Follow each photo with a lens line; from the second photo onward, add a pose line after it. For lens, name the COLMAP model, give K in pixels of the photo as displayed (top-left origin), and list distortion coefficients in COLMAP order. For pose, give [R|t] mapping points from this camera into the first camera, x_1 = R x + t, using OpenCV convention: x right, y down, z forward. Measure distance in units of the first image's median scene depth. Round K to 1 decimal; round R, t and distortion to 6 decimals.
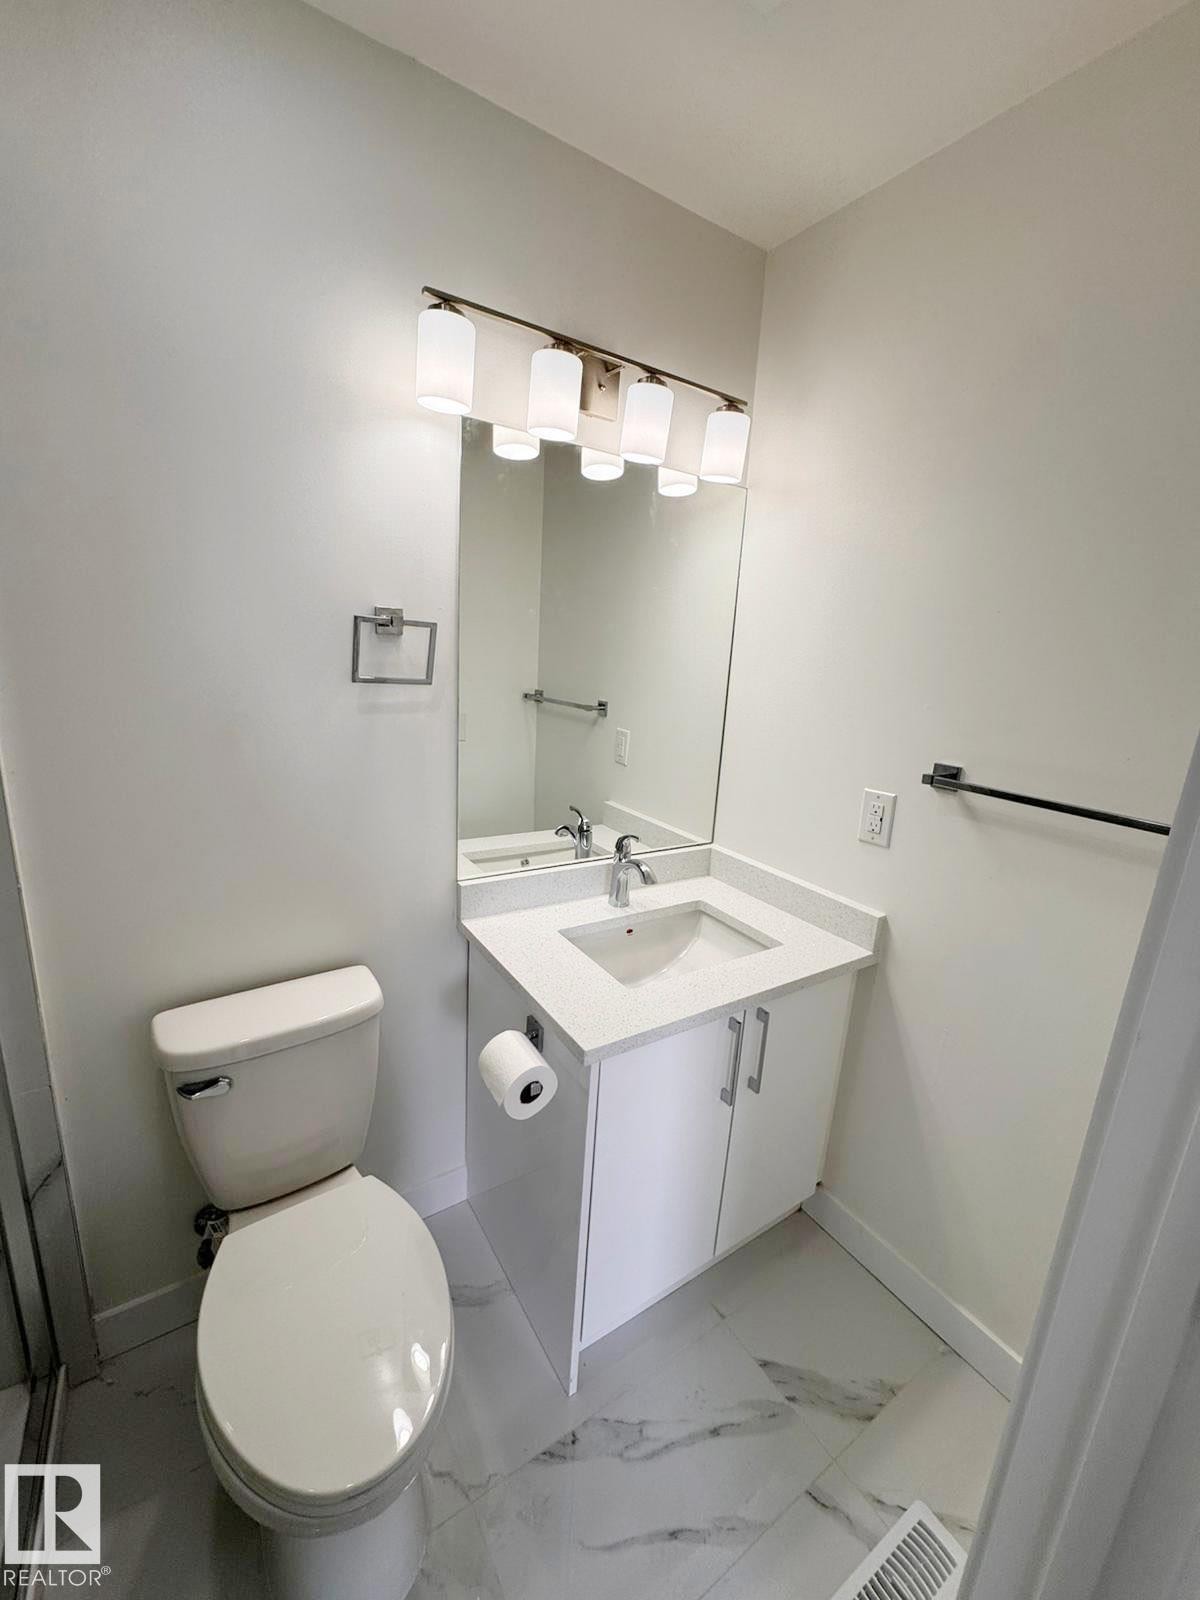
lens RADIAL K [[639.2, 0, 600.0], [0, 639.2, 800.0], [0, 0, 1]] dist [-0.000914, -0.000112]
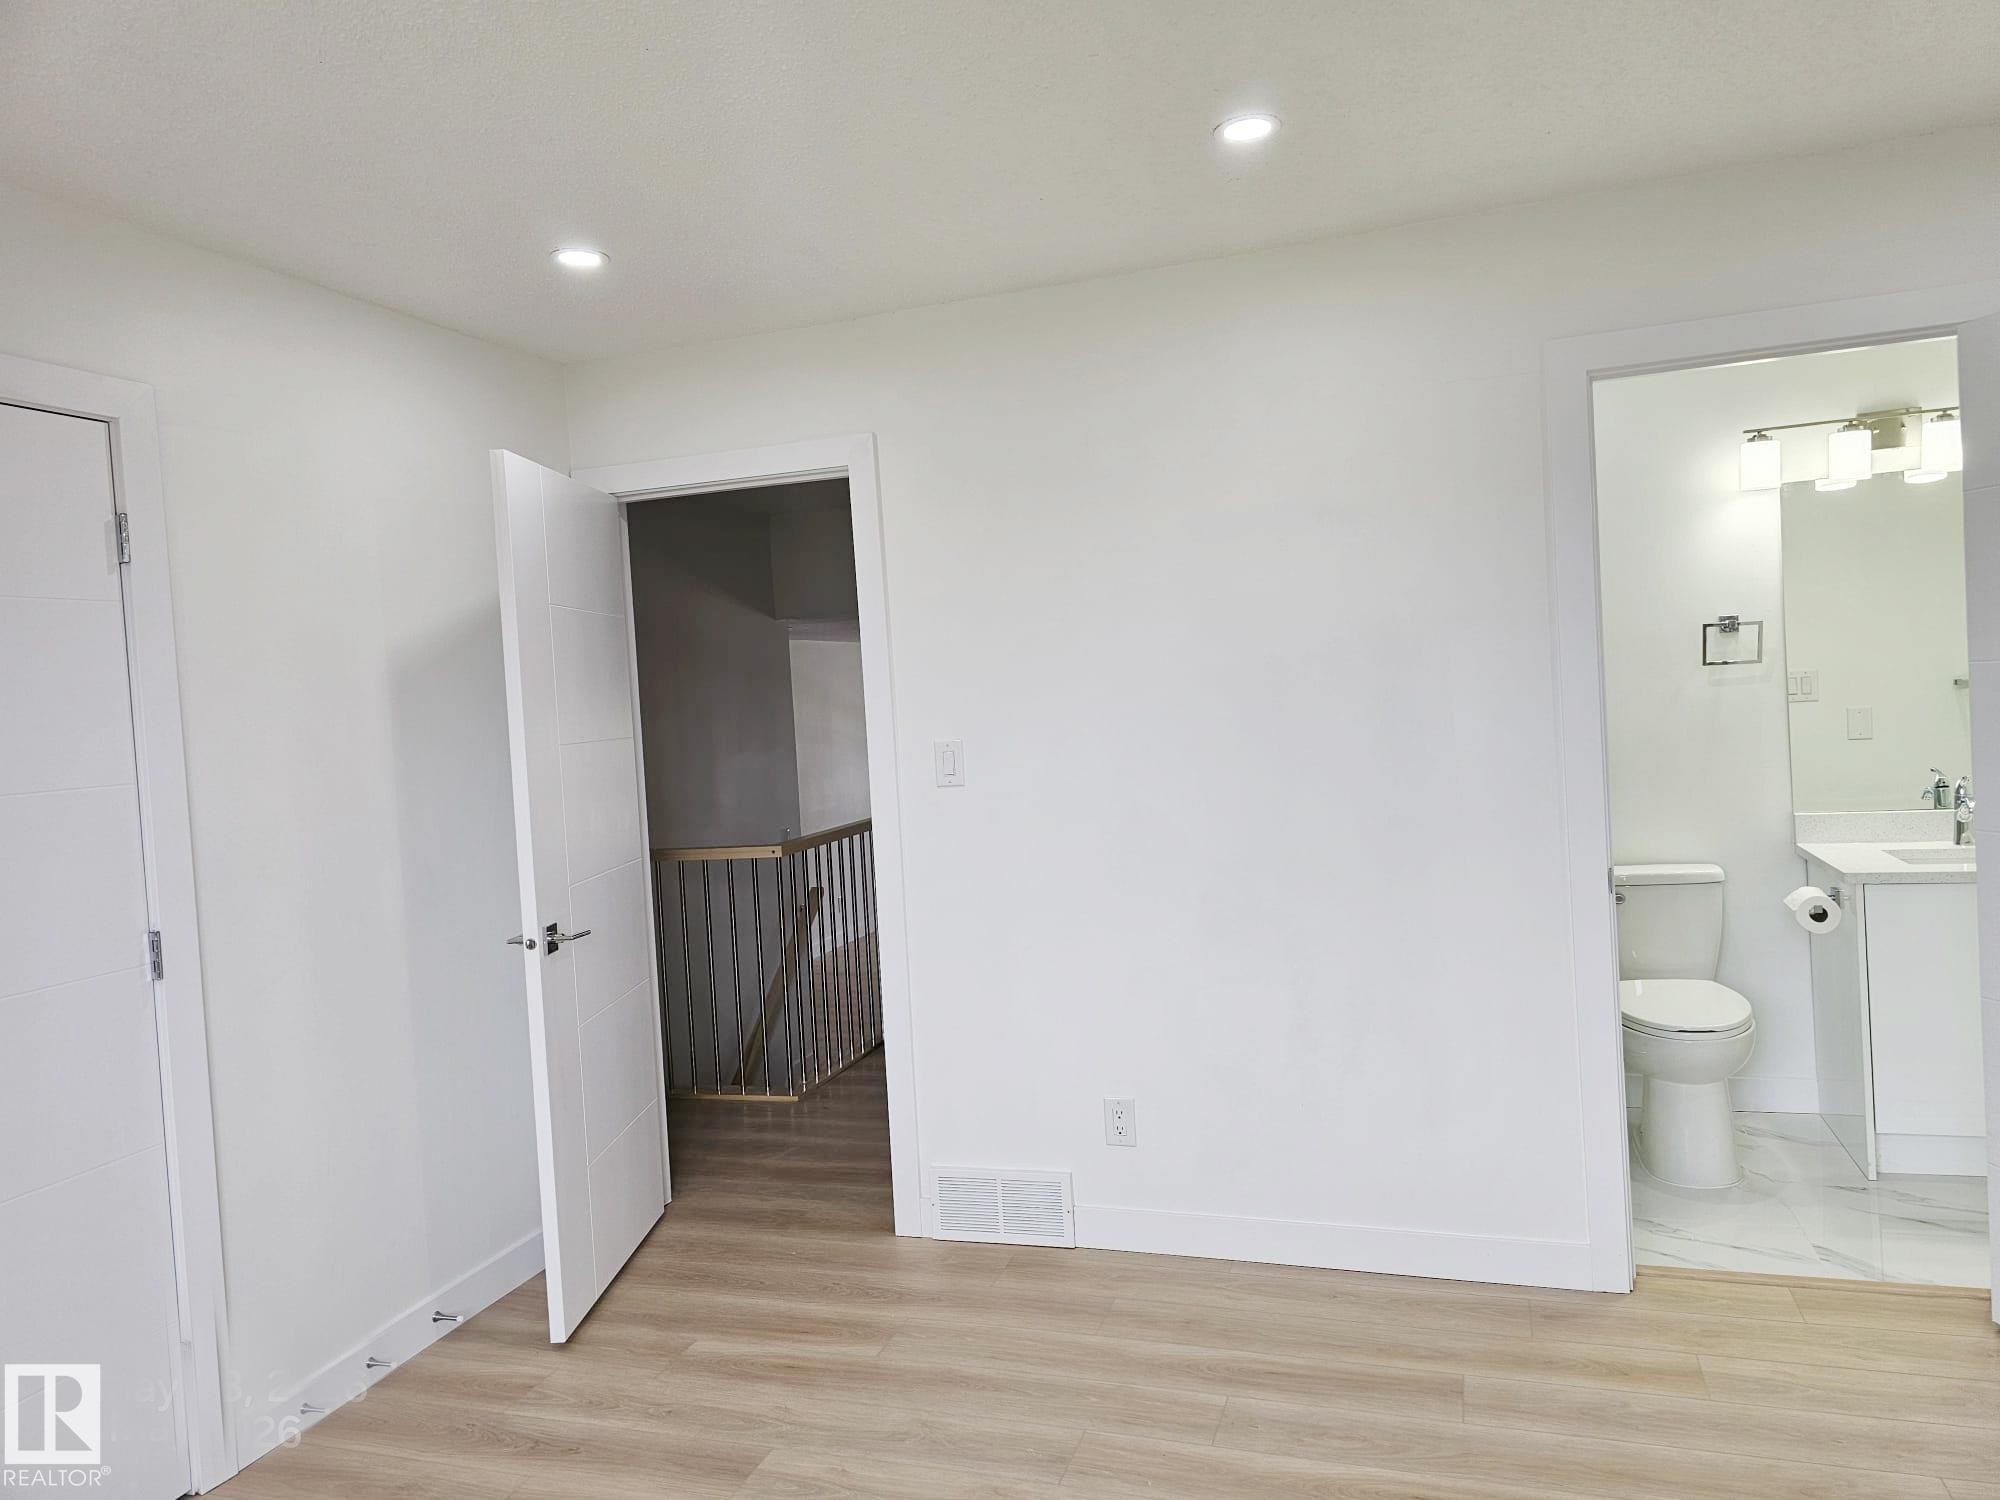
lens RADIAL K [[1297.8, 0, 1044.6], [0, 1297.8, 740.6], [0, 0, 1]] dist [0.058388, -0.046732]
pose [[0.619451, -0.066749, -0.782192, 1.067609], [-0.083370, 0.985150, -0.150093, 0.586980], [0.780596, 0.158187, 0.604688, -2.076918]]
